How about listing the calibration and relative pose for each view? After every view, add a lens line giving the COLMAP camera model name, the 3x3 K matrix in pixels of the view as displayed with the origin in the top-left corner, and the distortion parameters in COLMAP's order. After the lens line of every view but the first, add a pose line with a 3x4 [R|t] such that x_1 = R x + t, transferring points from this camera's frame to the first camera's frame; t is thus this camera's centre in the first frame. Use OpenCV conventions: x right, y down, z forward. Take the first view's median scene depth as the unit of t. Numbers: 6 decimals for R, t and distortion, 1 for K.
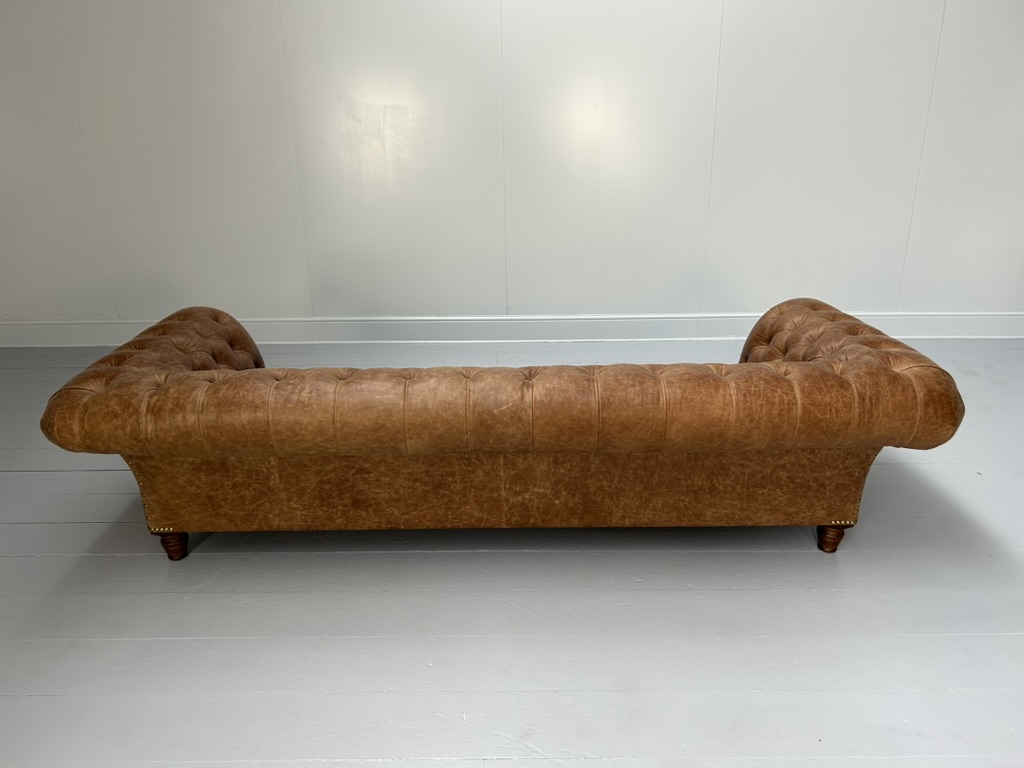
lens RADIAL K [[771.1, 0, 511.1], [0, 771.1, 380.7], [0, 0, 1]] dist [0.058004, -0.071855]
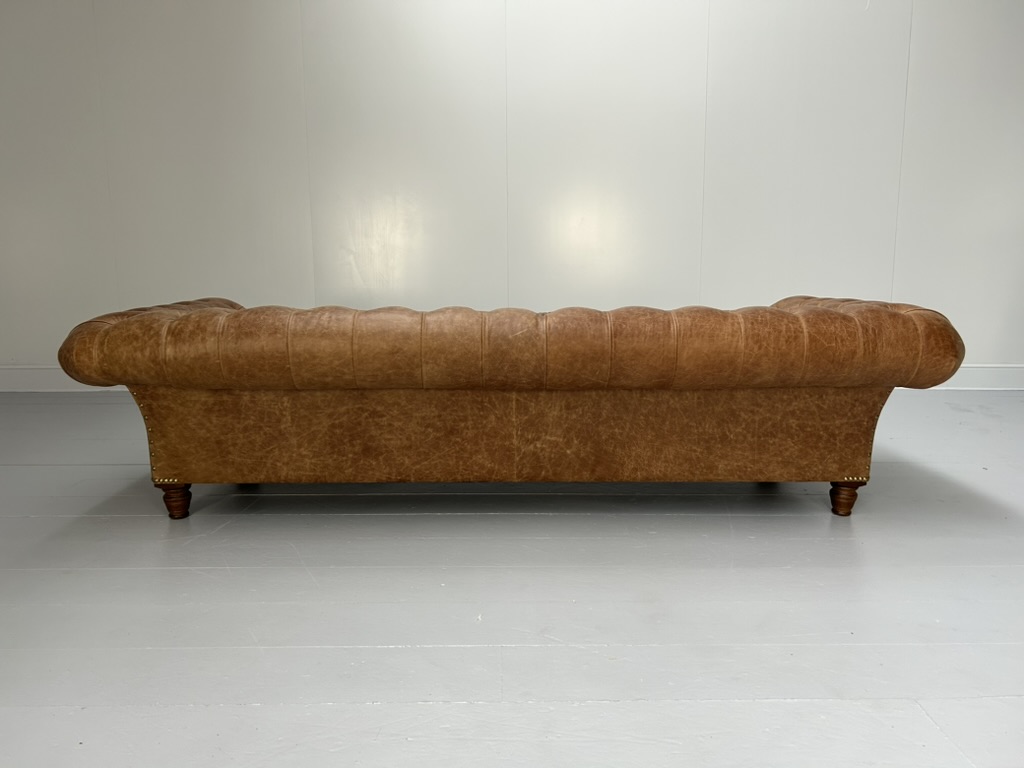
lens RADIAL K [[771.1, 0, 513.8], [0, 771.1, 385.8], [0, 0, 1]] dist [0.058004, -0.071855]
pose [[0.999841, 0.007732, 0.016065, -0.028771], [-0.004468, 0.980983, -0.194040, 0.272713], [-0.017260, 0.193937, 0.980862, 0.008369]]
